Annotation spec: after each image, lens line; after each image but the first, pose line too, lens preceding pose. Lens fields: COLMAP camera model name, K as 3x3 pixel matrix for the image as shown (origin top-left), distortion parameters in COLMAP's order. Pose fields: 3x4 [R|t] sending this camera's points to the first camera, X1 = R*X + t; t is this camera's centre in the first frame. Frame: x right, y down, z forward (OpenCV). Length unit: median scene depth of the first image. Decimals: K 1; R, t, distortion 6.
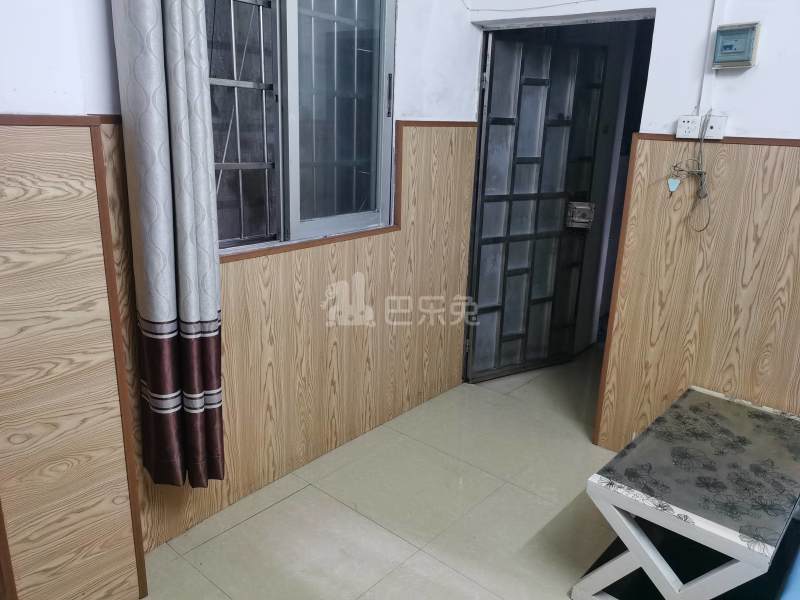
lens RADIAL K [[623.5, 0, 403.6], [0, 623.5, 301.8], [0, 0, 1]] dist [0.059229, -0.045483]
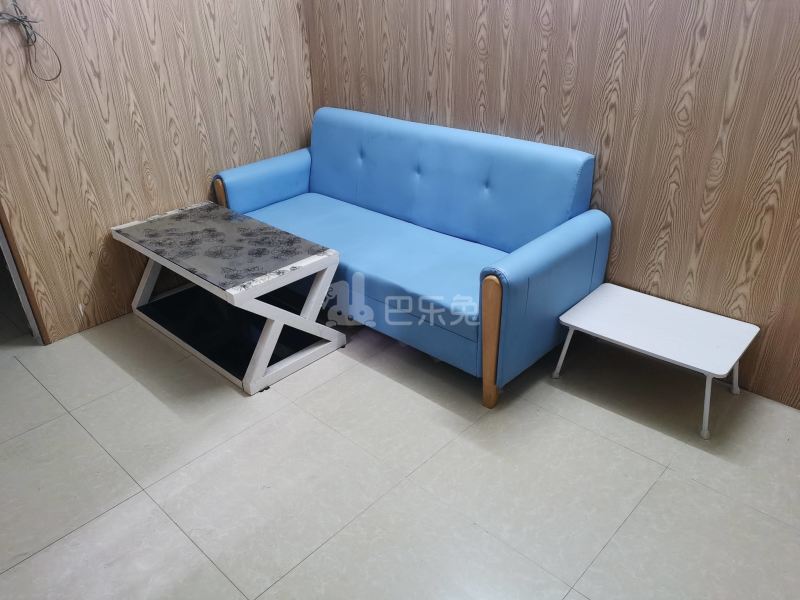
lens RADIAL K [[623.5, 0, 396.7], [0, 623.5, 299.7], [0, 0, 1]] dist [0.059229, -0.045483]
pose [[0.056120, -0.504140, 0.861797, -0.656010], [0.321256, 0.826372, 0.462497, -0.139606], [-0.945328, 0.250902, 0.208334, 0.454226]]
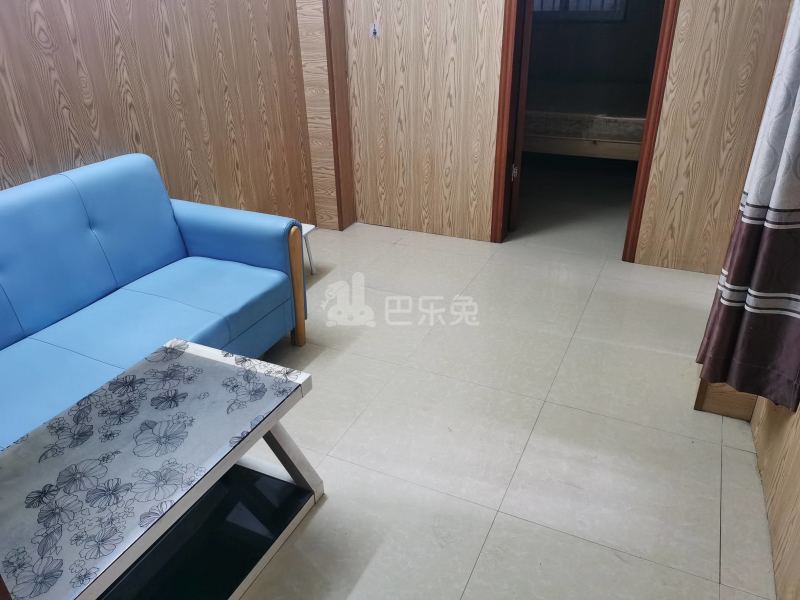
lens RADIAL K [[623.5, 0, 398.4], [0, 623.5, 298.9], [0, 0, 1]] dist [0.059229, -0.045483]
pose [[-0.964637, 0.104217, -0.242106, 0.360377], [-0.091168, 0.729906, 0.677440, -0.399287], [0.247315, 0.675556, -0.694593, 1.508871]]
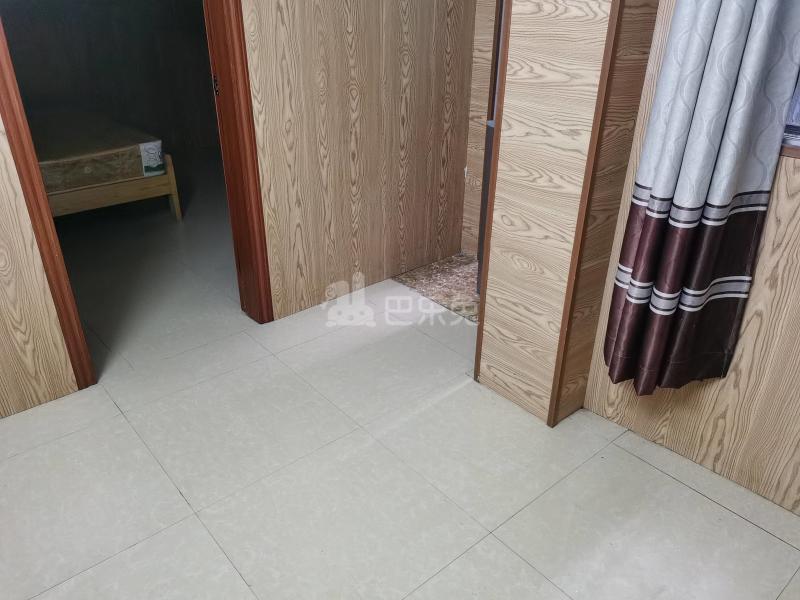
lens RADIAL K [[623.5, 0, 393.4], [0, 623.5, 301.4], [0, 0, 1]] dist [0.059229, -0.045483]
pose [[-0.165184, 0.425054, -0.889968, 0.488637], [-0.293067, 0.840451, 0.455800, -0.121242], [0.941714, 0.336111, -0.014259, 0.680354]]
